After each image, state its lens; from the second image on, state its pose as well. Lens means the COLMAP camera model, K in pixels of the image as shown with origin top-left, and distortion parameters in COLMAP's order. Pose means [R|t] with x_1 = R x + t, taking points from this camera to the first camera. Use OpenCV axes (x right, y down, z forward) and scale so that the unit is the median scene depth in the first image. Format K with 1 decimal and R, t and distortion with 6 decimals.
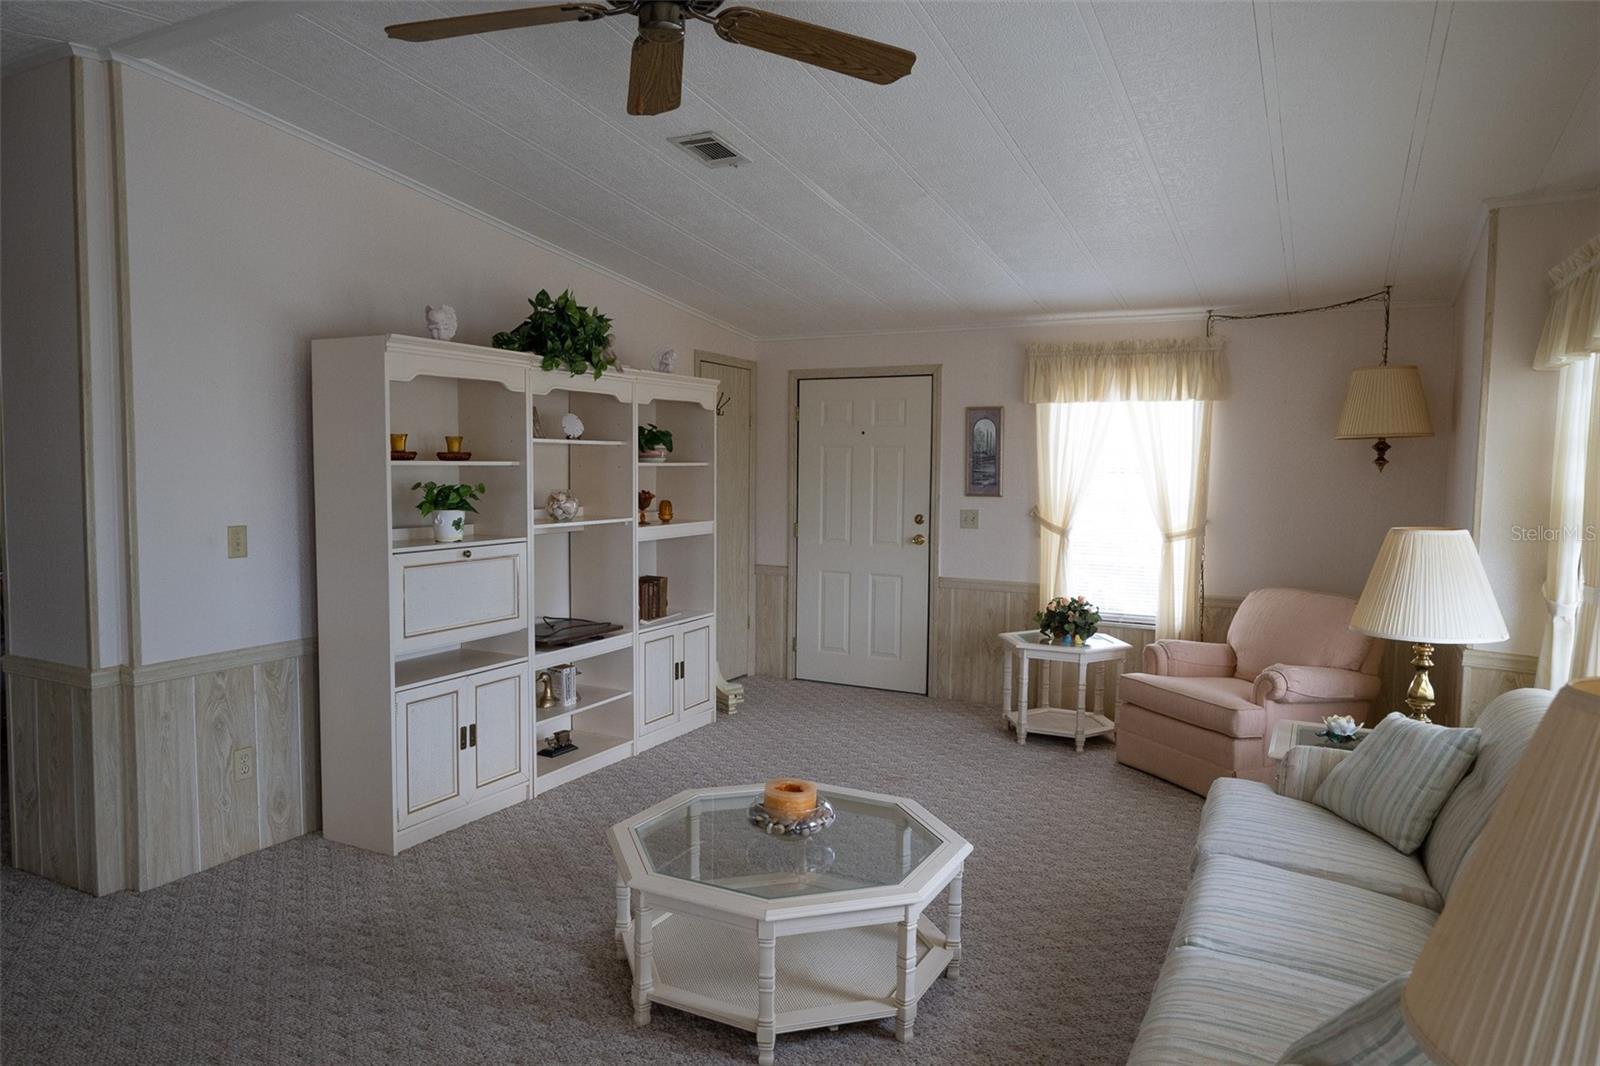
lens RADIAL K [[1040.5, 0, 794.2], [0, 1040.5, 528.7], [0, 0, 1]] dist [-0.000084, 0.001413]
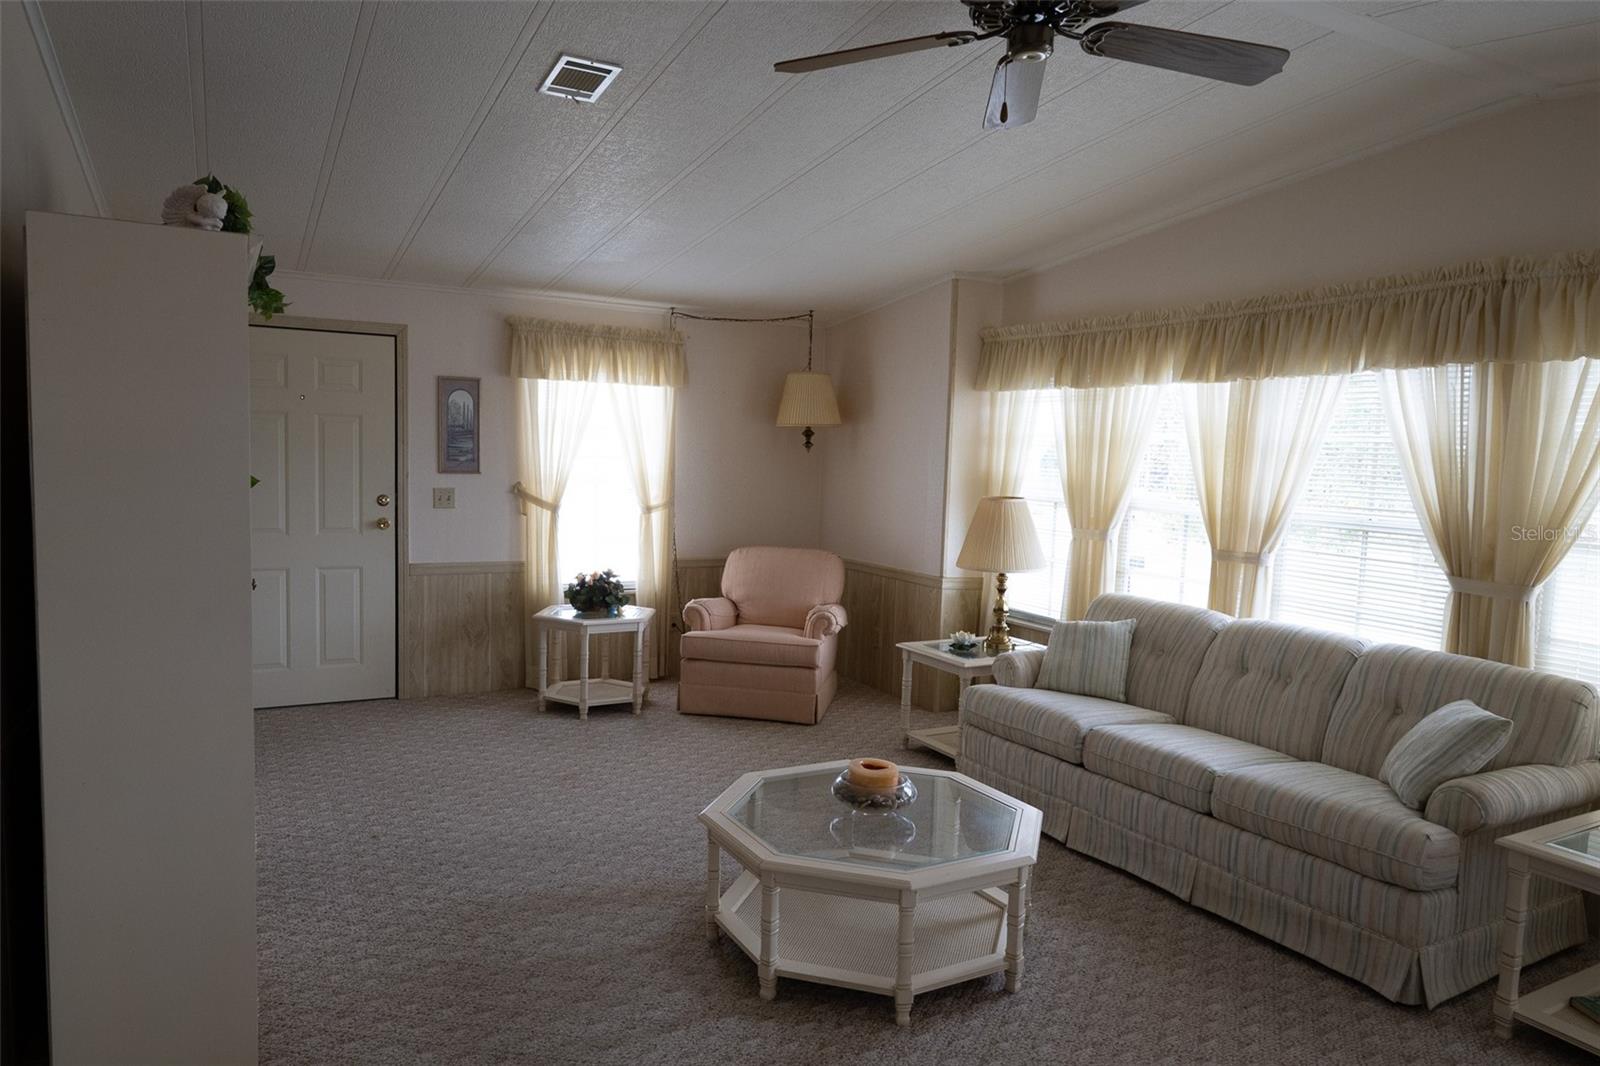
lens RADIAL K [[1040.5, 0, 794.2], [0, 1040.5, 528.7], [0, 0, 1]] dist [-0.000084, 0.001413]
pose [[0.540508, -0.059556, 0.839228, -0.478061], [0.026946, 0.998205, 0.053484, -0.025407], [-0.840907, -0.006295, 0.541142, 0.262968]]
